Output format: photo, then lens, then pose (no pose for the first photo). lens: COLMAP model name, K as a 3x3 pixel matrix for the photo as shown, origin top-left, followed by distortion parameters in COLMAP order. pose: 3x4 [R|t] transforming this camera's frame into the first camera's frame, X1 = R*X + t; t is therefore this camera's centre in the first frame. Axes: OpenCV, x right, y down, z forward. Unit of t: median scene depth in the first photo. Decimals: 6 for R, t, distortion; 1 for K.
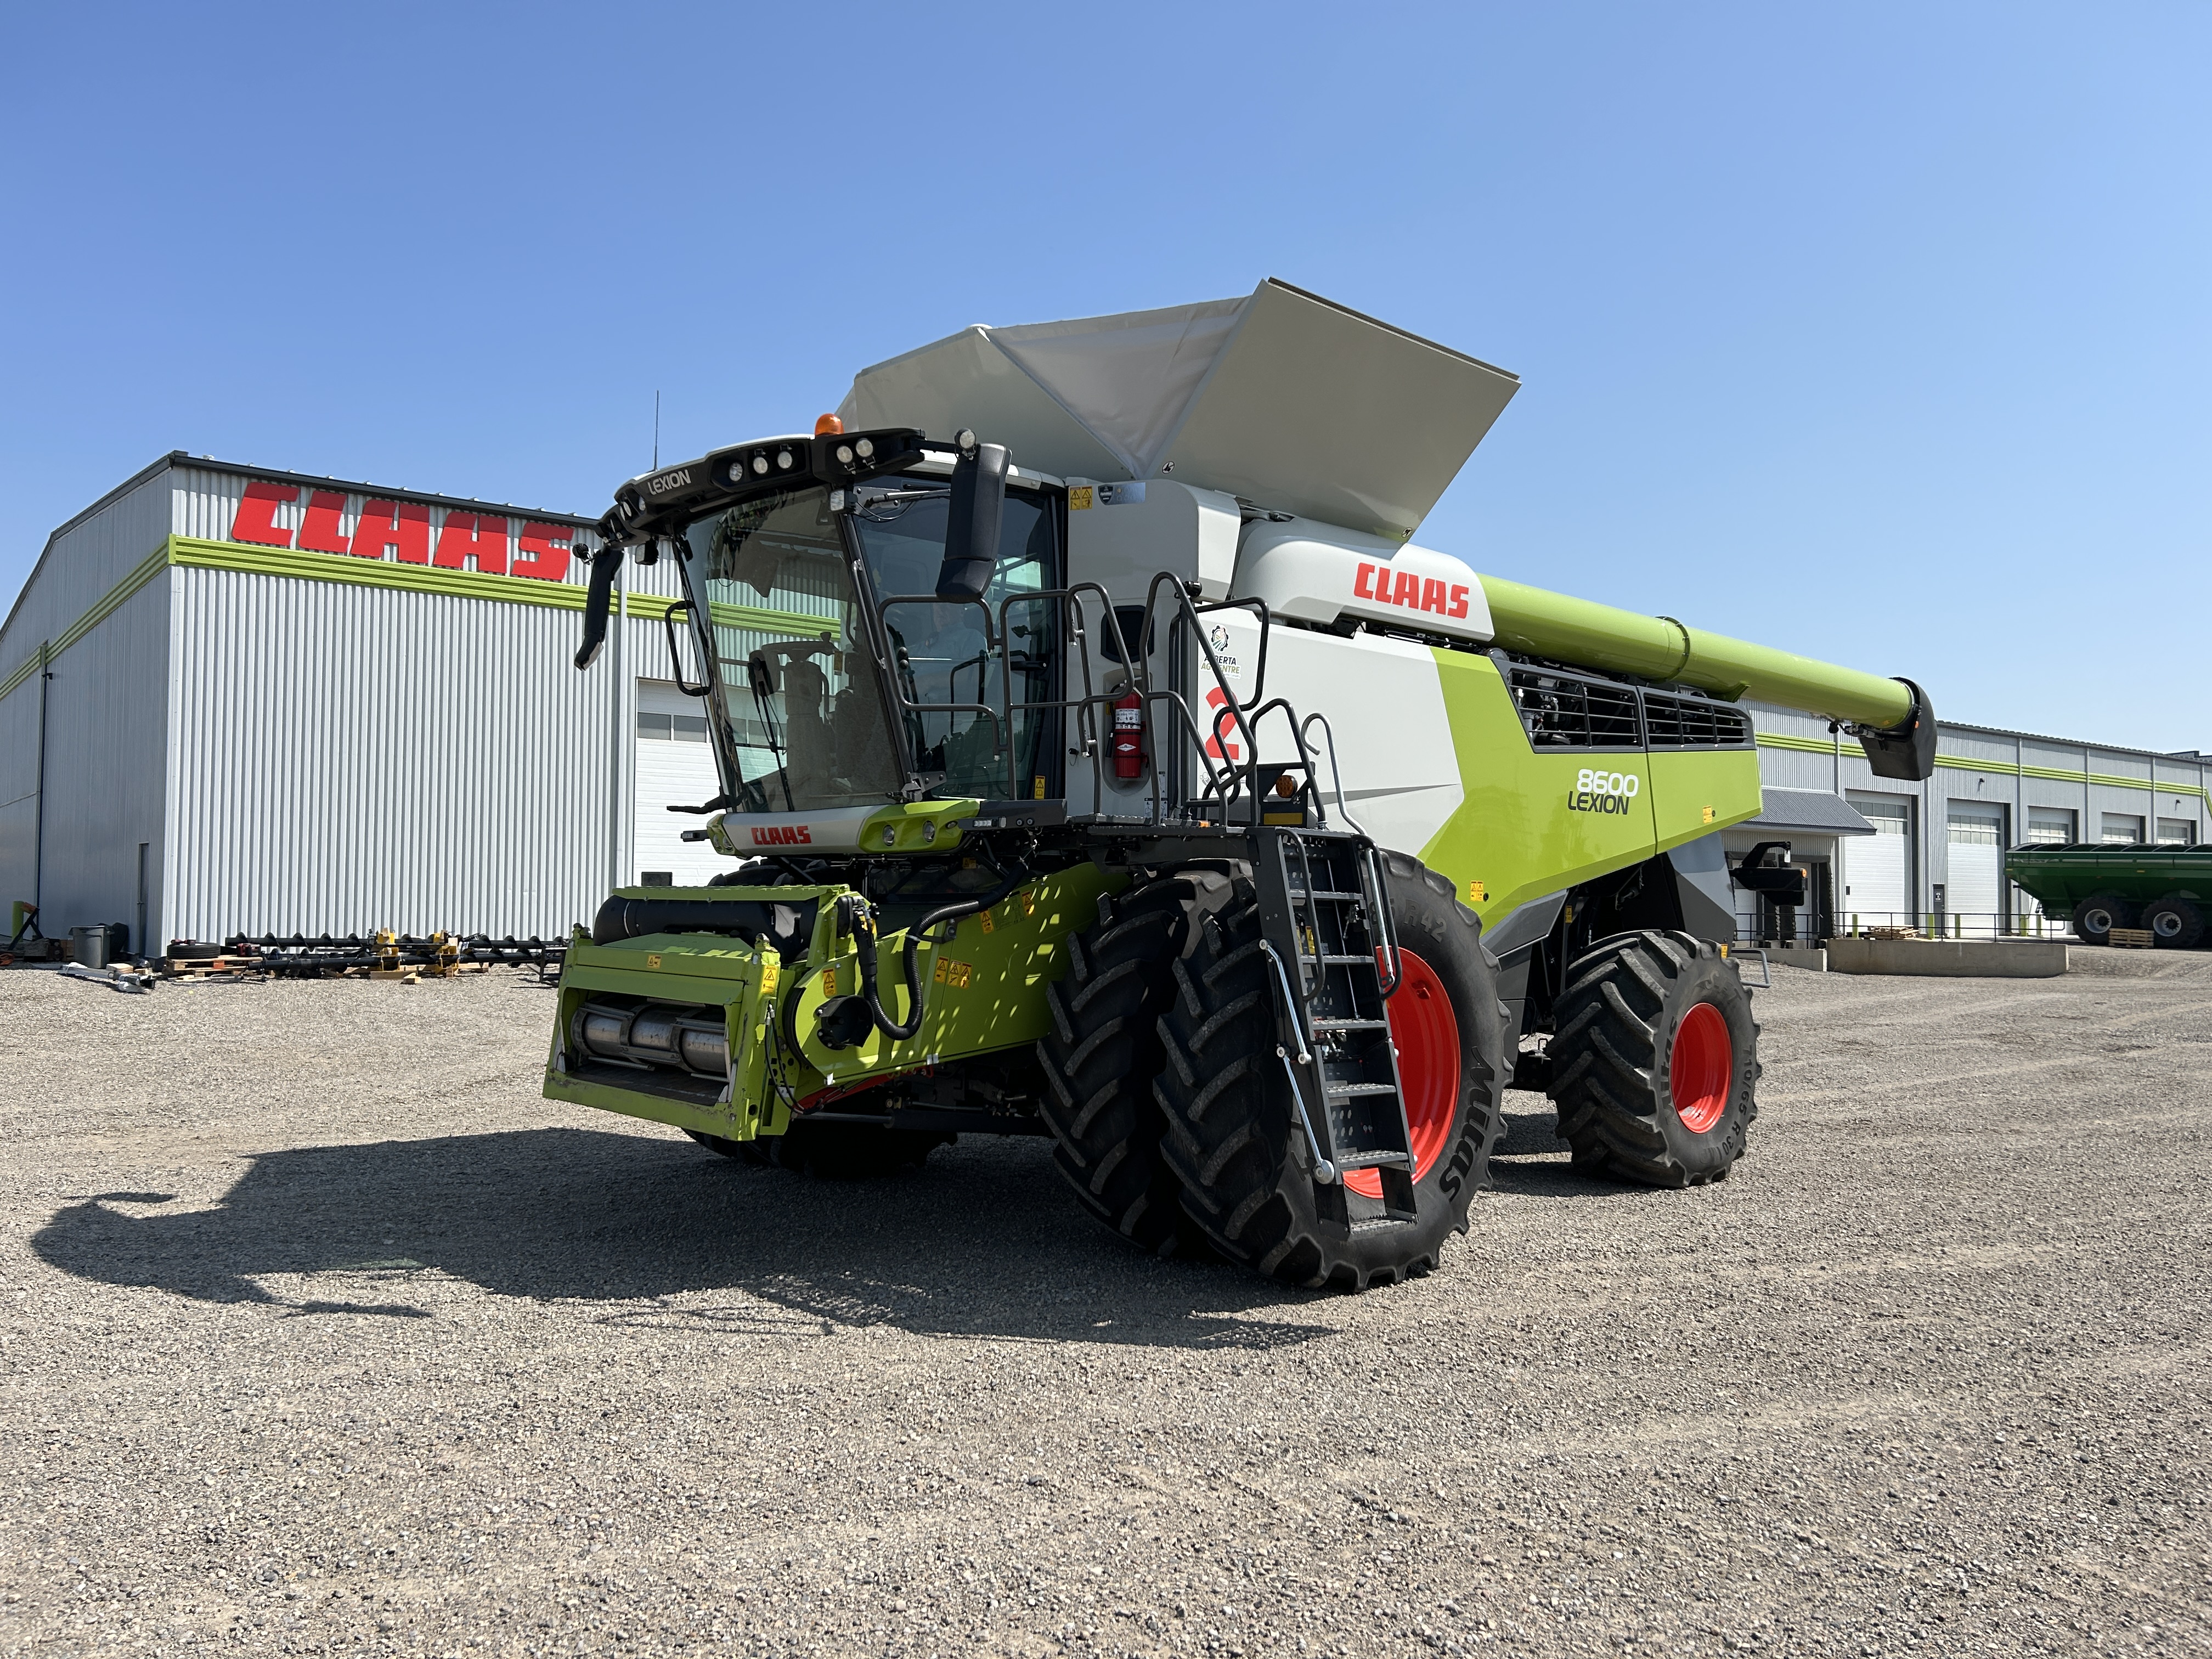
lens RADIAL K [[1678.6, 0, 1106.0], [0, 1678.6, 829.5], [0, 0, 1]] dist [0.009610, -0.002790]
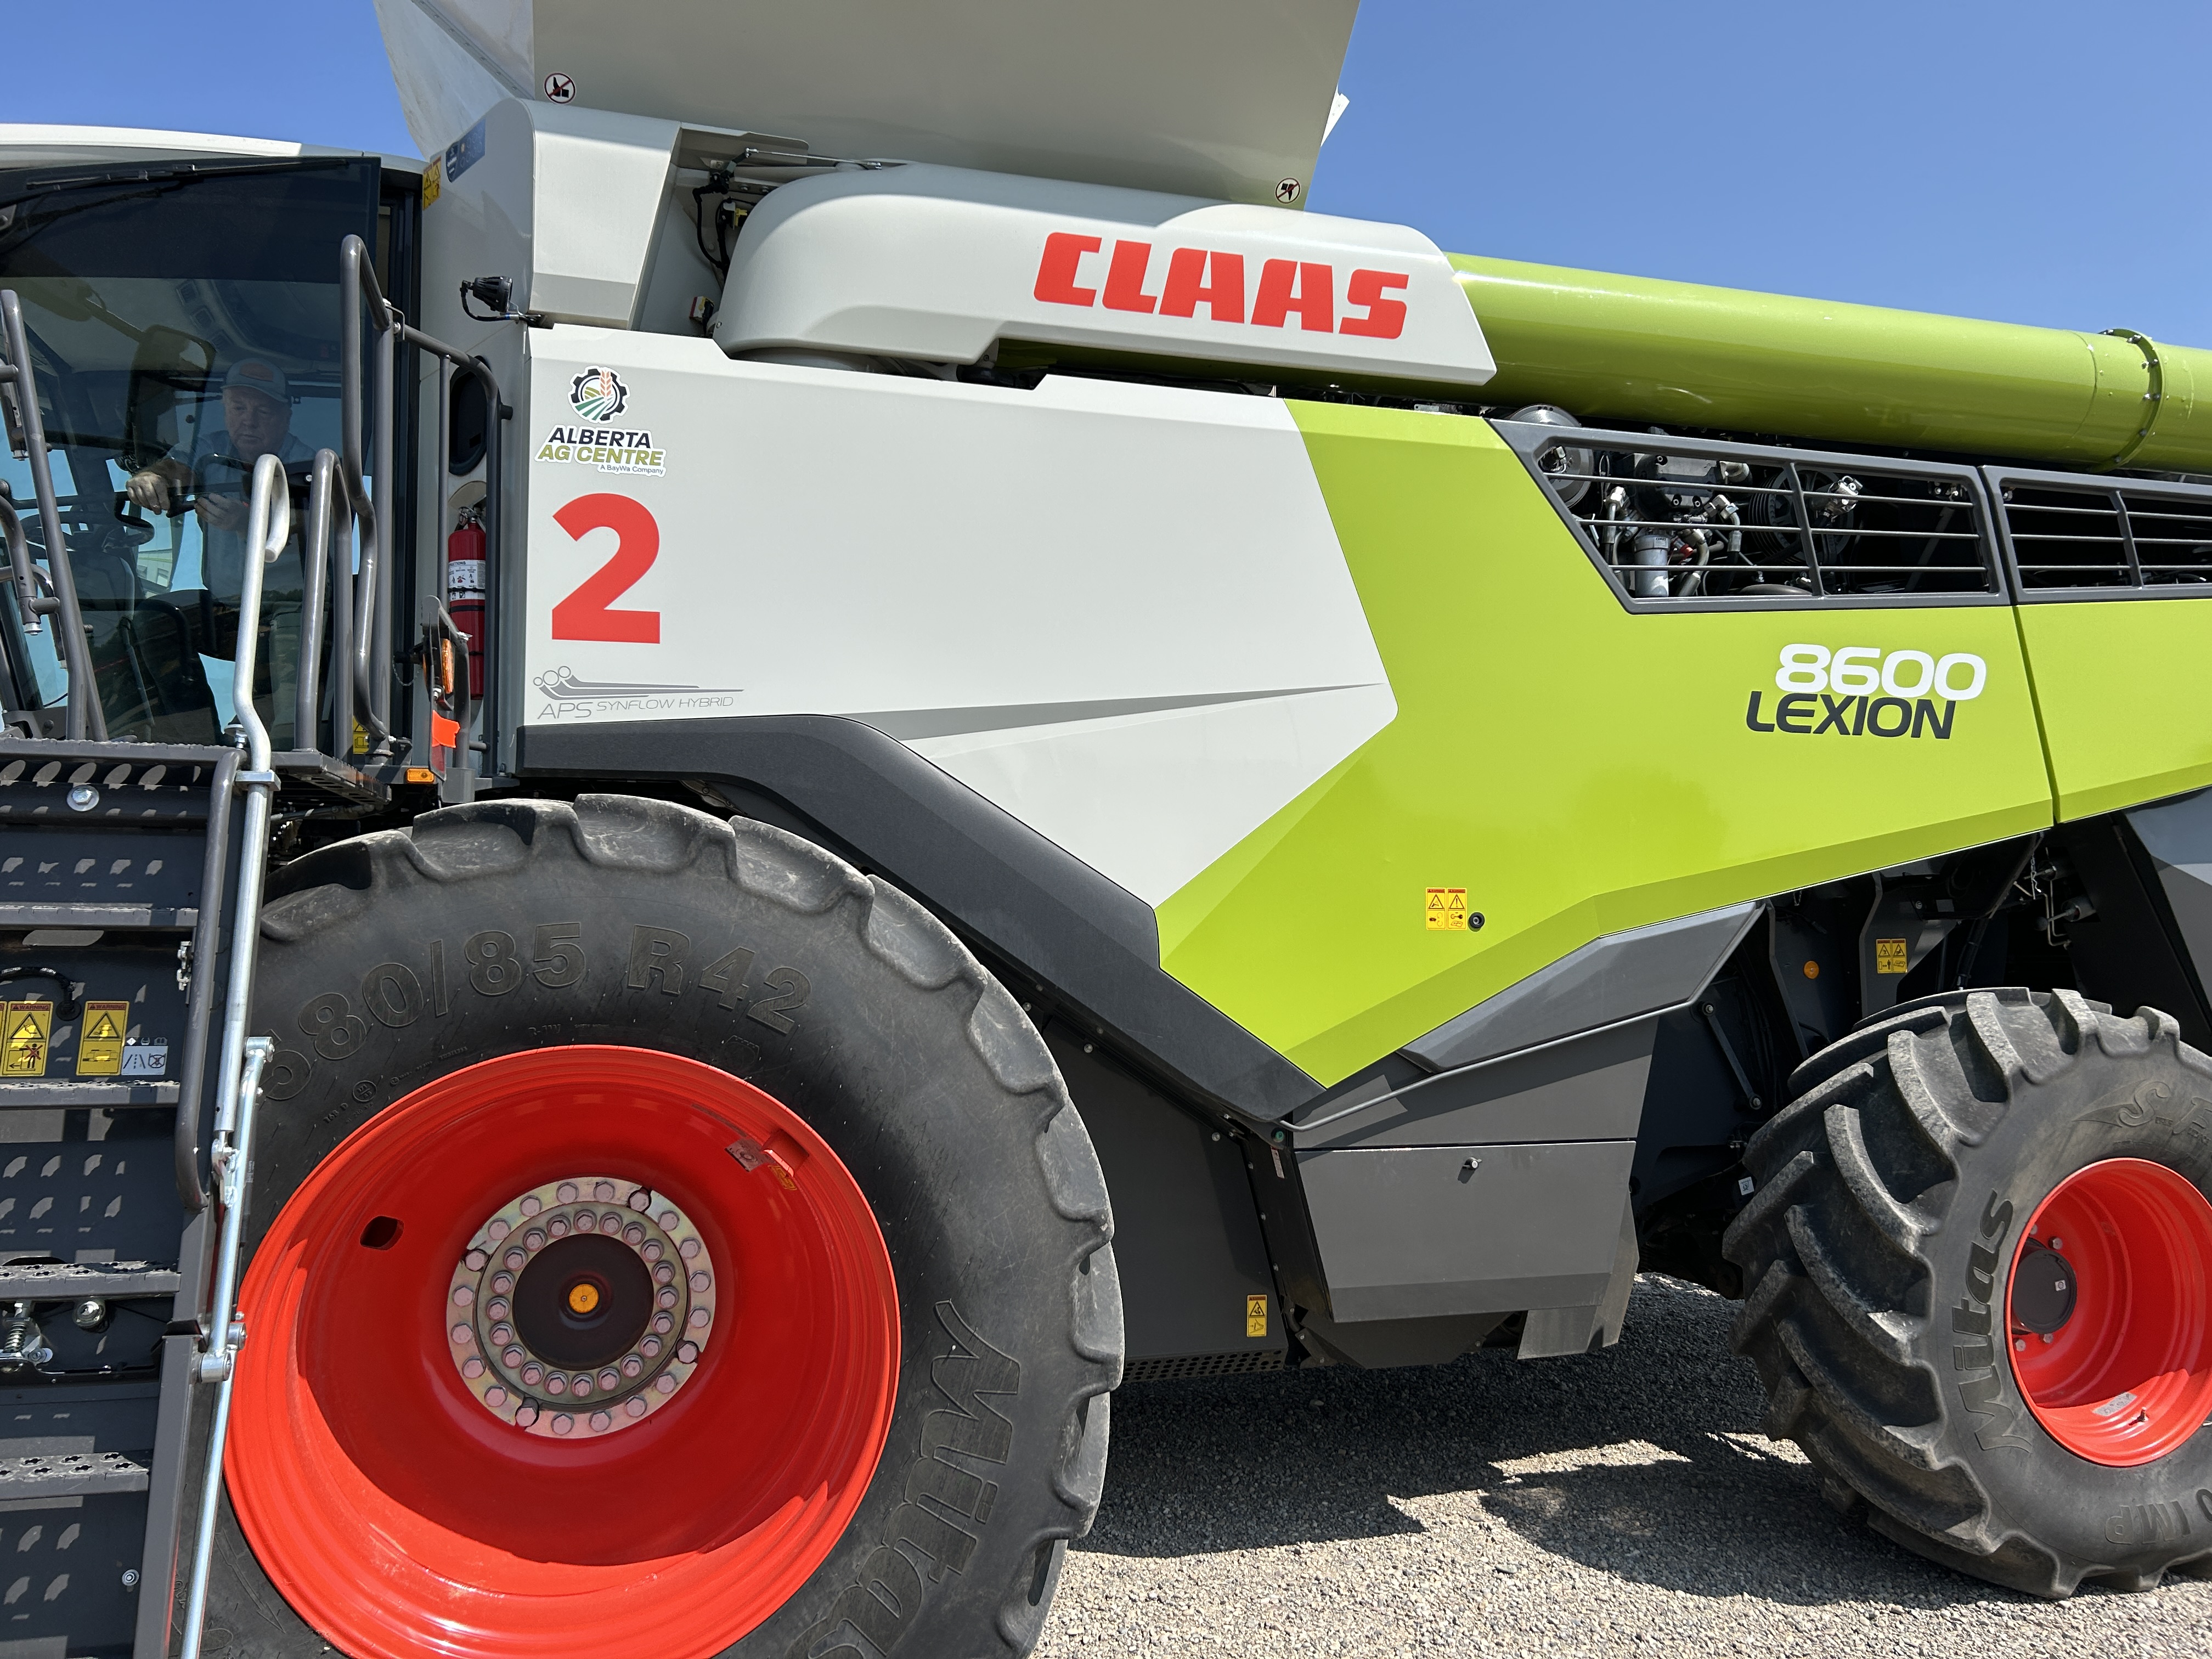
lens RADIAL K [[1678.6, 0, 1106.0], [0, 1678.6, 829.5], [0, 0, 1]] dist [0.009610, -0.002790]
pose [[0.890375, -0.047729, -0.452718, 0.341239], [0.033385, 0.998657, -0.039627, 0.029395], [0.454002, 0.020169, 0.890773, 0.526108]]
